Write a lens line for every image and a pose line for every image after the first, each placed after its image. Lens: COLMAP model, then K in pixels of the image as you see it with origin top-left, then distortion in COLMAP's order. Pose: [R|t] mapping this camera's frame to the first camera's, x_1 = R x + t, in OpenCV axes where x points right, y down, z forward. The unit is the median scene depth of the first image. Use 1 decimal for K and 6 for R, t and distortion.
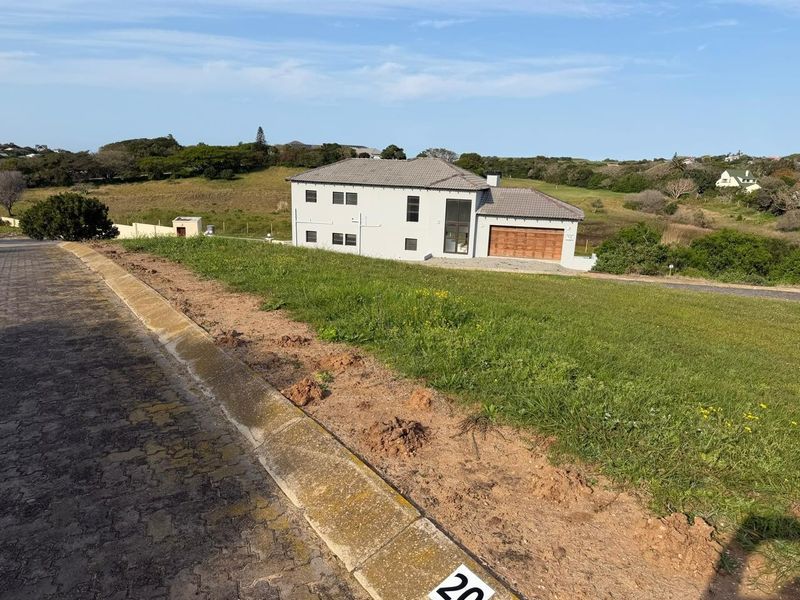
lens RADIAL K [[563.6, 0, 416.8], [0, 563.6, 314.9], [0, 0, 1]] dist [-0.029764, 0.007164]
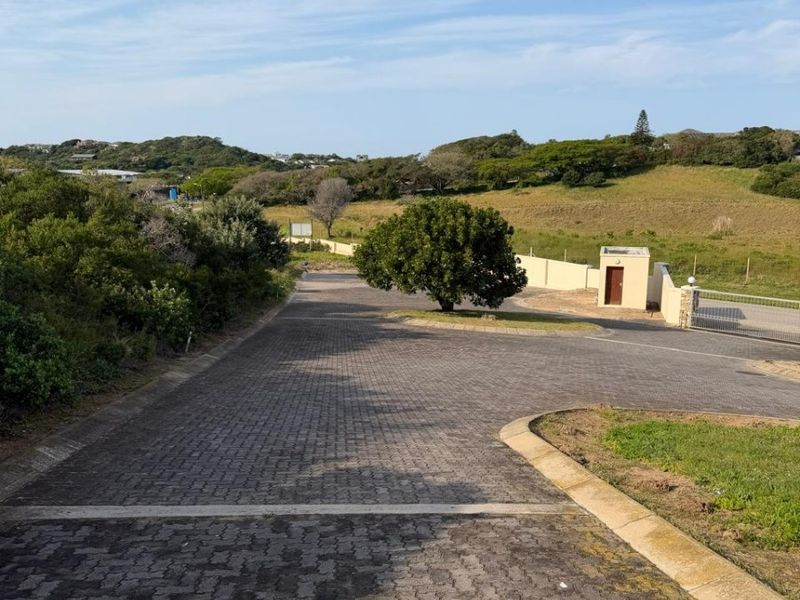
lens RADIAL K [[587.5, 0, 400.0], [0, 587.5, 300.0], [0, 0, 1]] dist [0.072712, -0.000561]
pose [[0.881456, 0.060581, -0.468365, -0.207277], [-0.090985, 0.994943, -0.042542, -0.052350], [0.463420, 0.080113, 0.882510, 0.267237]]
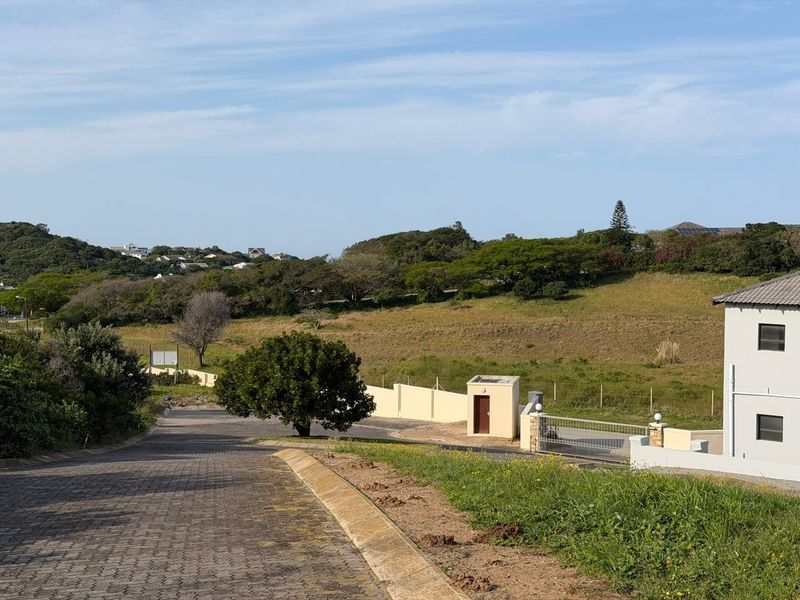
lens RADIAL K [[1064.4, 0, 403.9], [0, 1064.4, 323.5], [0, 0, 1]] dist [0.154477, 0.017907]
pose [[0.906447, -0.010797, -0.422182, -0.044848], [-0.076595, 0.978891, -0.189487, -0.018768], [0.415316, 0.204097, 0.886486, 0.057612]]
